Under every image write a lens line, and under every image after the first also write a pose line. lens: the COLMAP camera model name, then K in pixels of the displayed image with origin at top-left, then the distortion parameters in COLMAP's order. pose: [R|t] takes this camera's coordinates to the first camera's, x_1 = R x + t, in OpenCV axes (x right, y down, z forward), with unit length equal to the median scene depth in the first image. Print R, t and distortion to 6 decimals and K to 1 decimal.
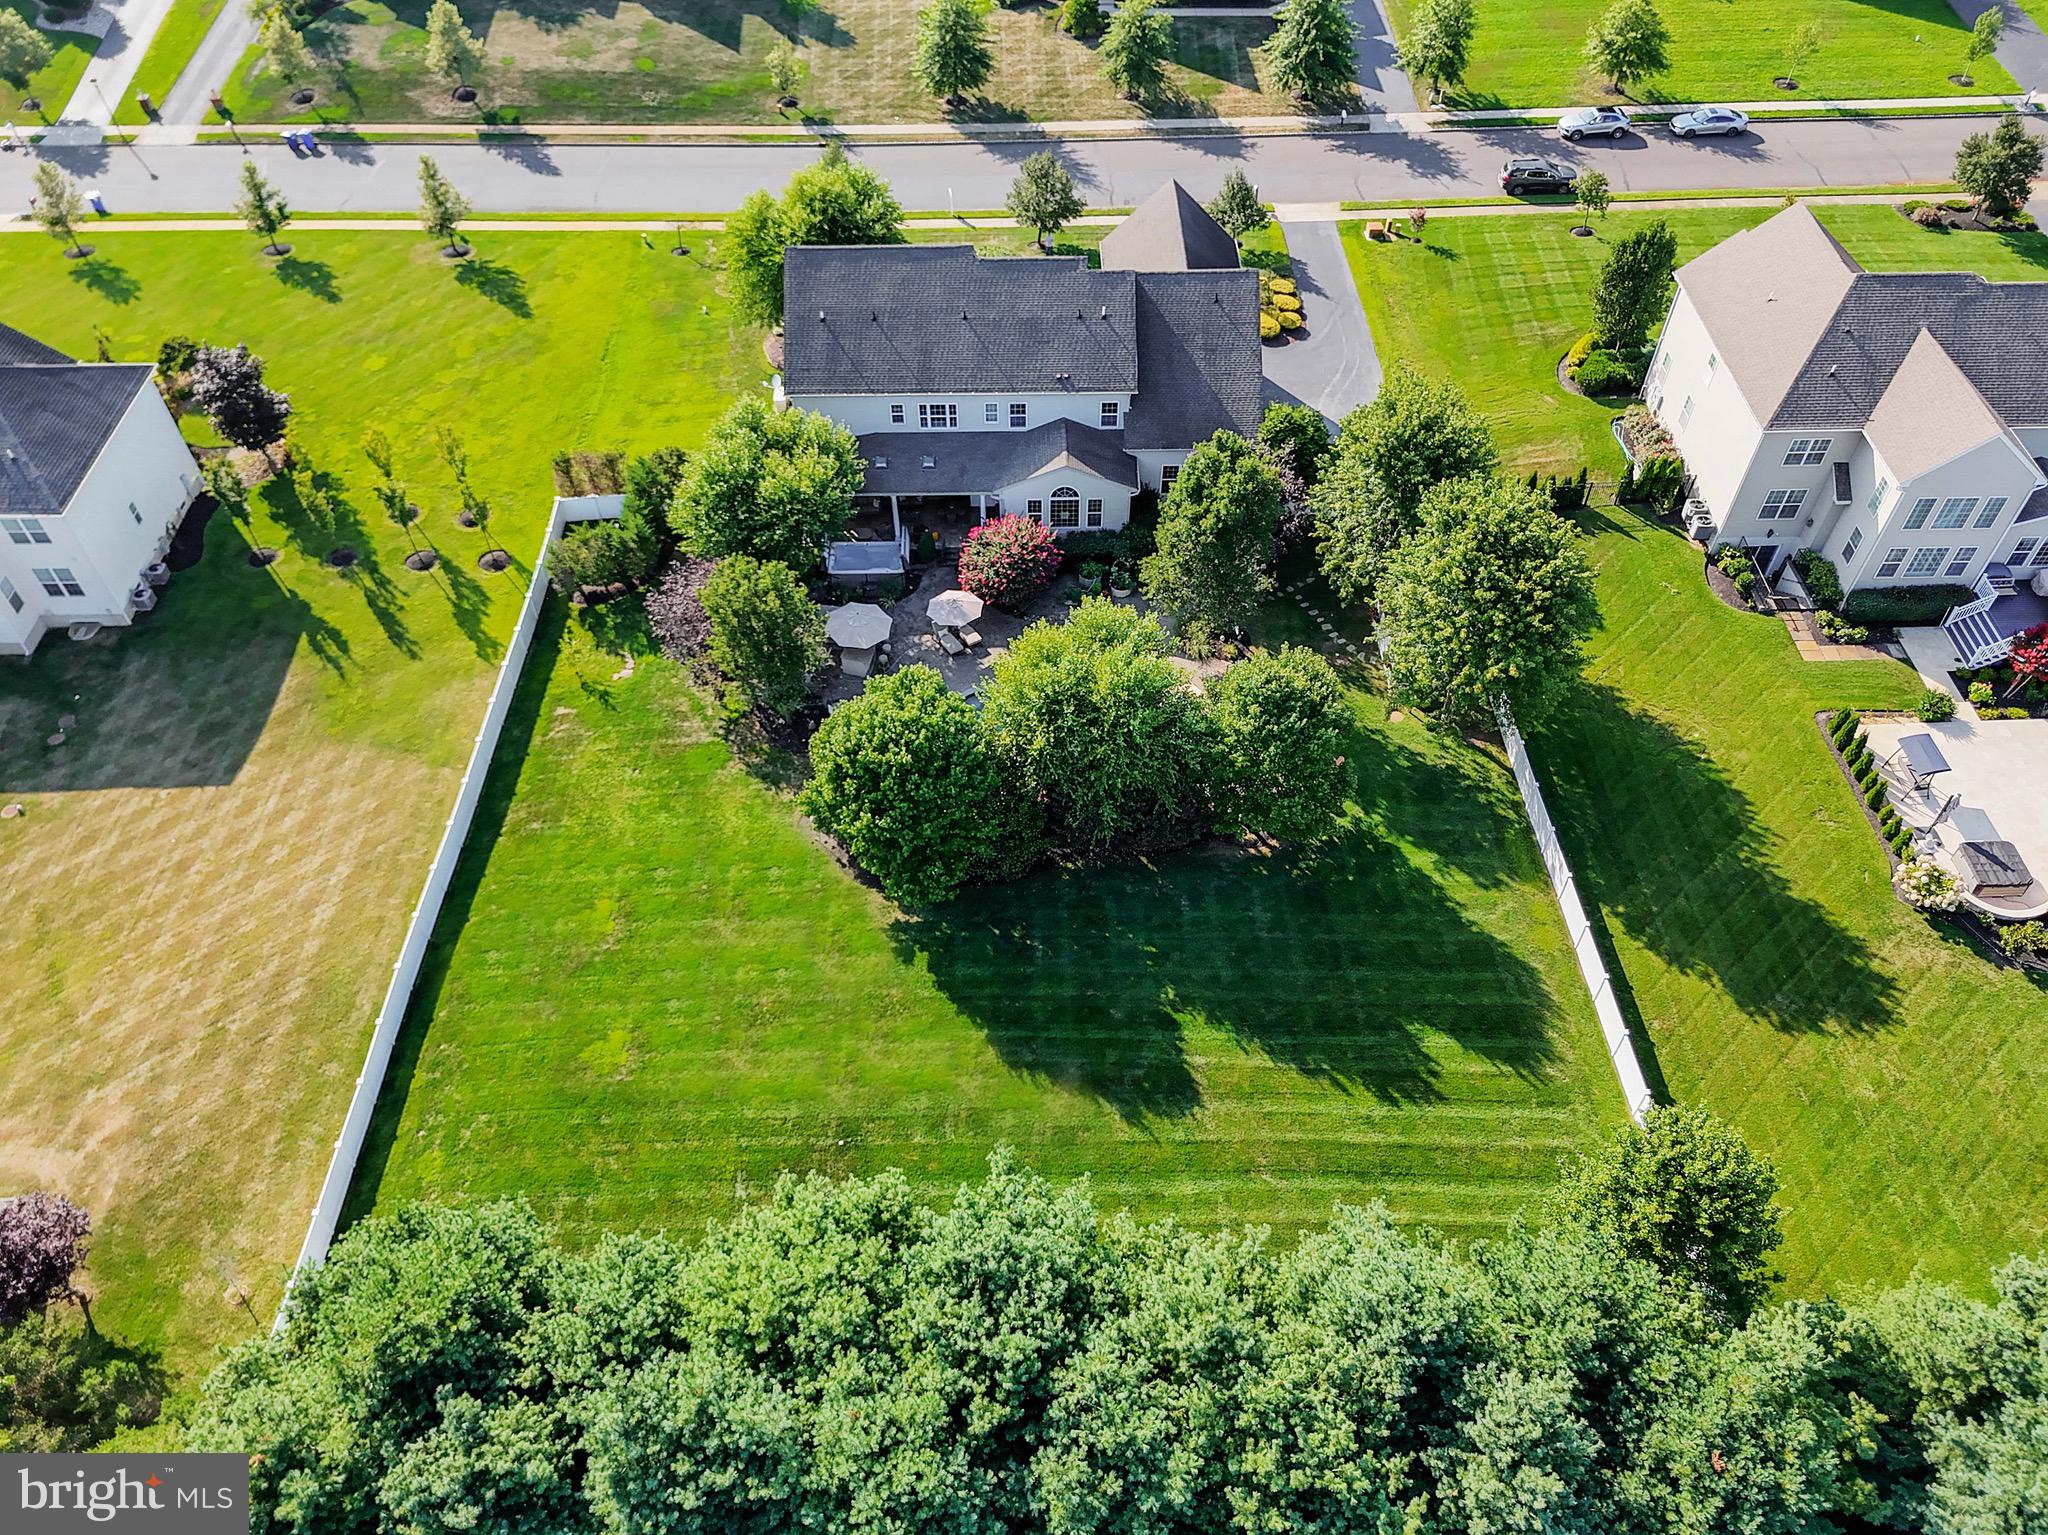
lens RADIAL K [[1470.7, 0, 1024.0], [0, 1470.7, 767.5], [0, 0, 1]] dist [0.069664, -0.067163]
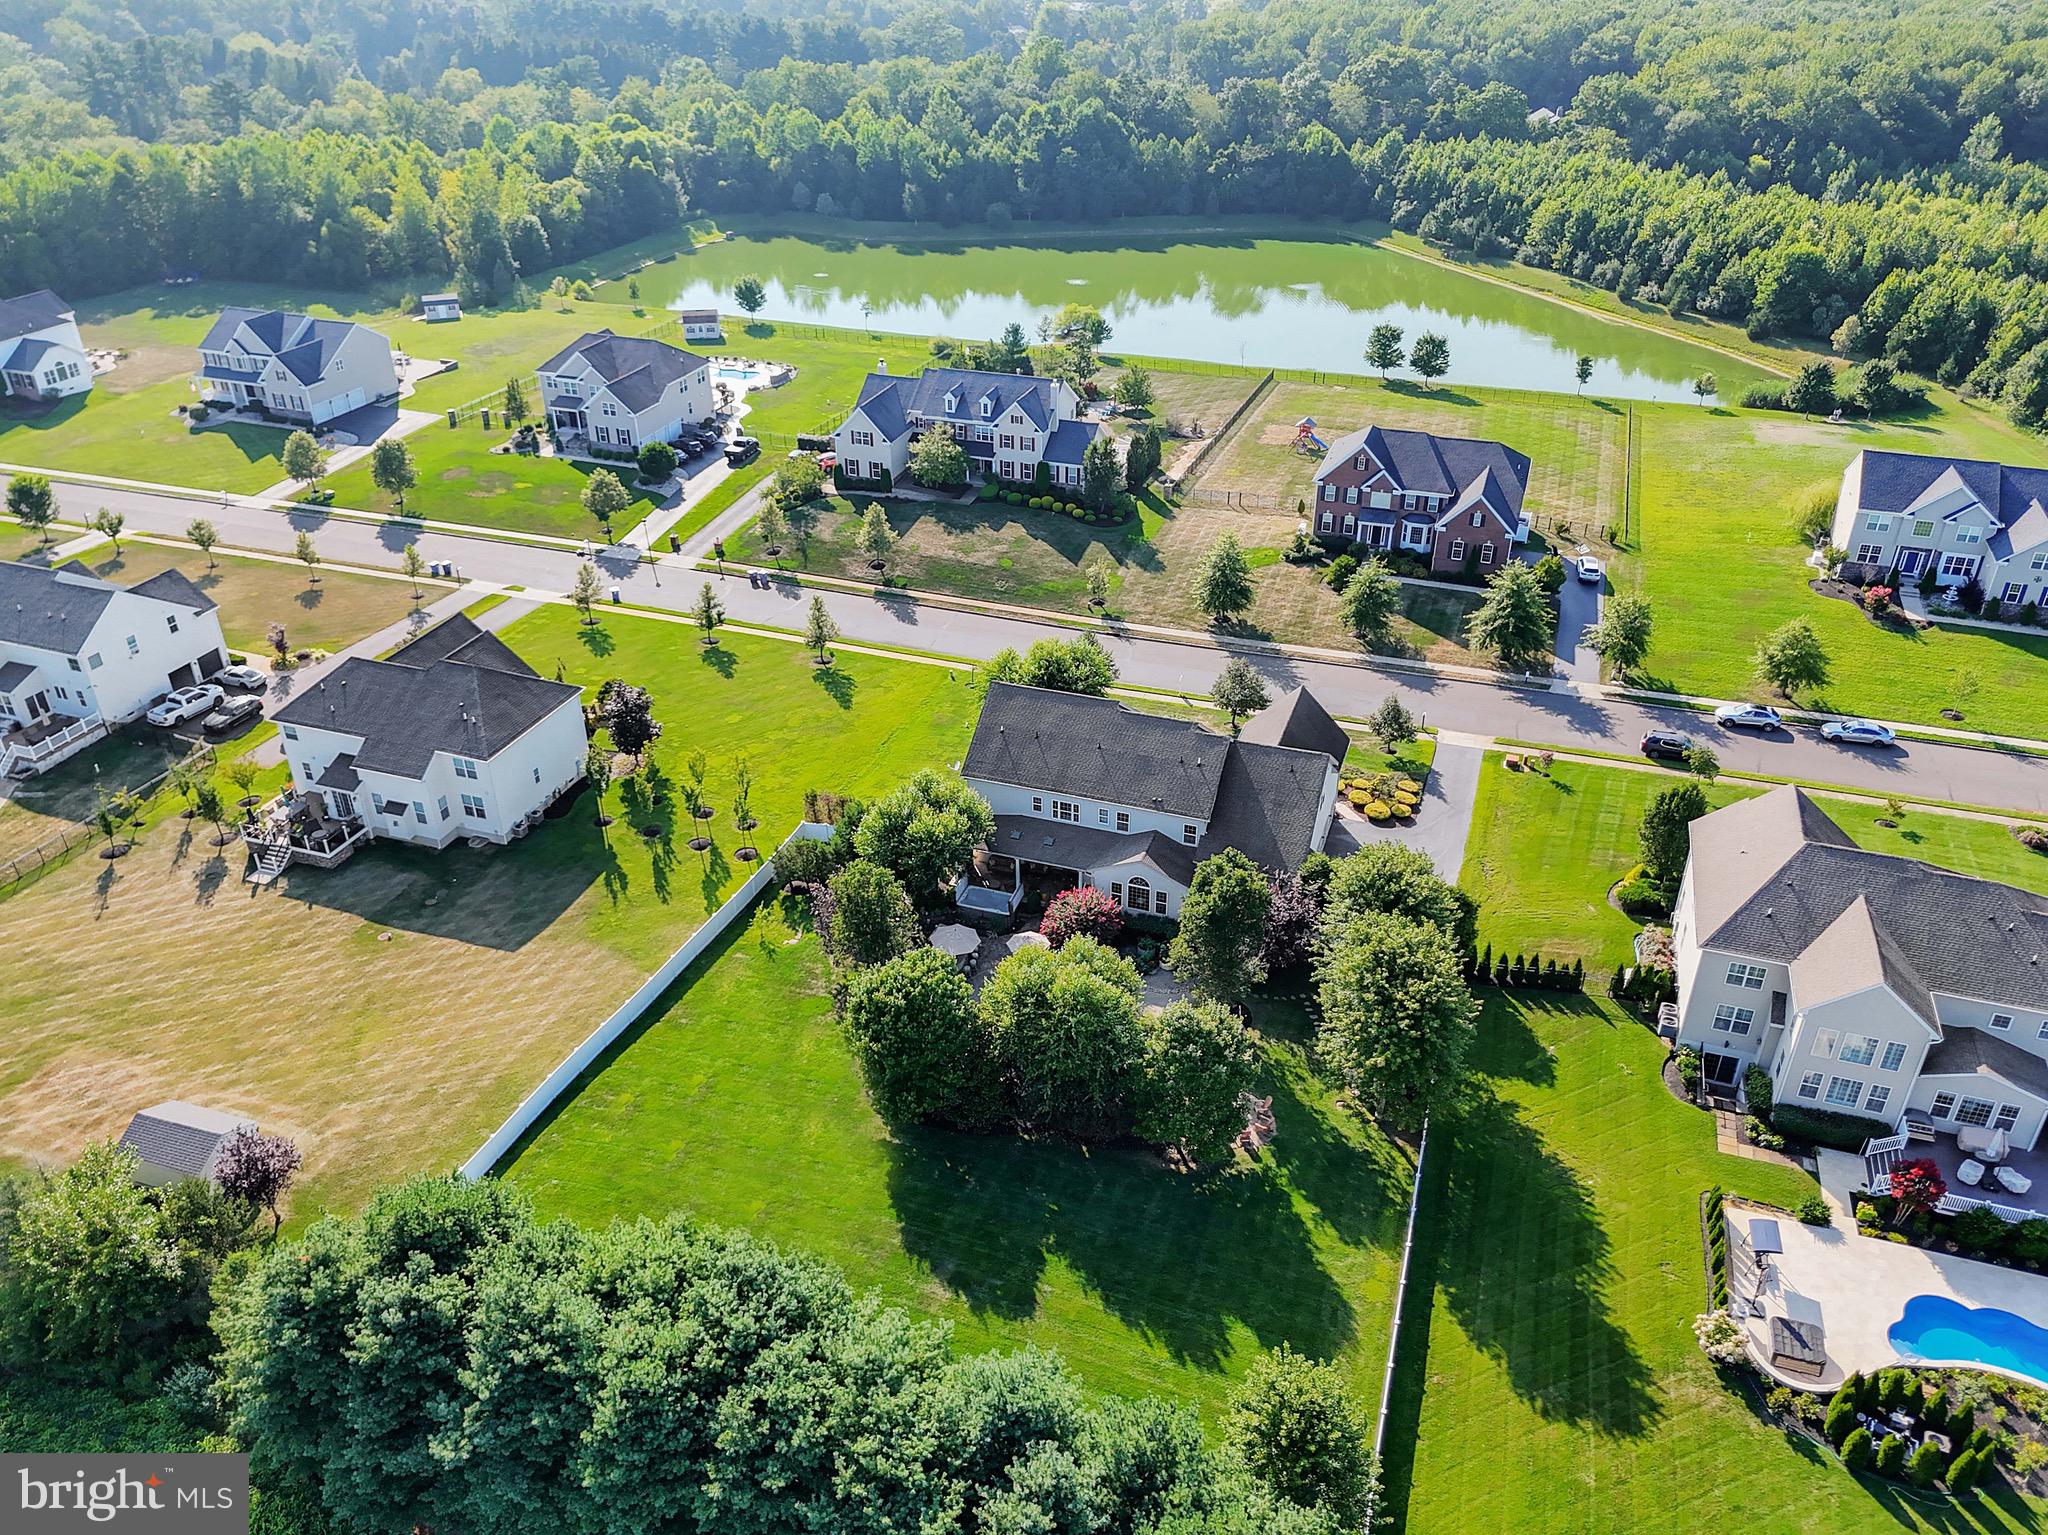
lens RADIAL K [[1447.2, 0, 1024.0], [0, 1447.2, 767.5], [0, 0, 1]] dist [0.107660, -0.137205]
pose [[0.940554, 0.177156, -0.289783, 0.277002], [-0.259847, 0.924752, -0.278054, 0.099723], [0.218719, 0.336824, 0.915812, -0.224424]]
